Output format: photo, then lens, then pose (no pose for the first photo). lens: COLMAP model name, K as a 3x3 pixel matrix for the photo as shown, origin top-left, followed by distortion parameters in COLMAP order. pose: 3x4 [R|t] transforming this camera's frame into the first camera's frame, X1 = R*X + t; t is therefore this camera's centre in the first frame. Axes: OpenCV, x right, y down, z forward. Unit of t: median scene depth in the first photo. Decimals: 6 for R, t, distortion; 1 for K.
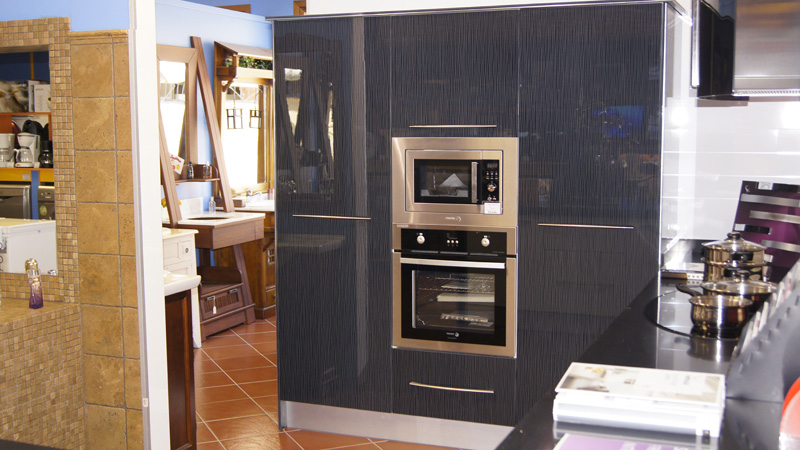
lens RADIAL K [[1003.5, 0, 400.0], [0, 1003.5, 225.0], [0, 0, 1]] dist [0.003811, 0.002025]
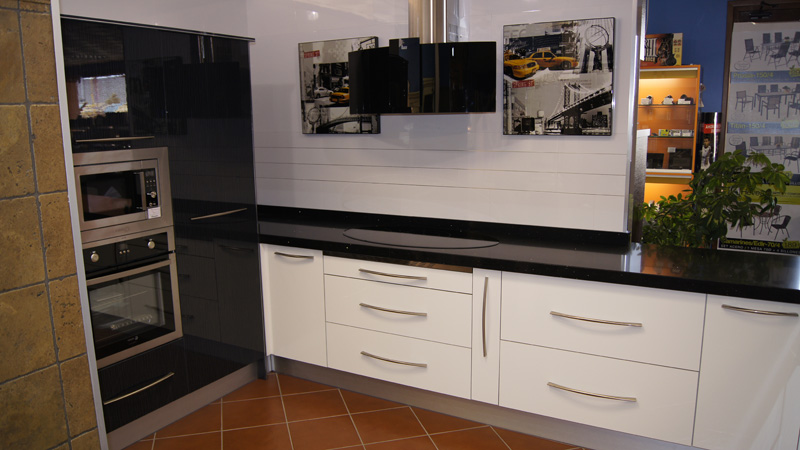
lens RADIAL K [[622.5, 0, 400.1], [0, 622.5, 234.9], [0, 0, 1]] dist [-0.001348, -0.001044]
pose [[0.146984, -0.184331, 0.971812, -0.531616], [0.115578, 0.978953, 0.168204, -0.076390], [-0.982363, 0.087597, 0.165195, 0.633105]]
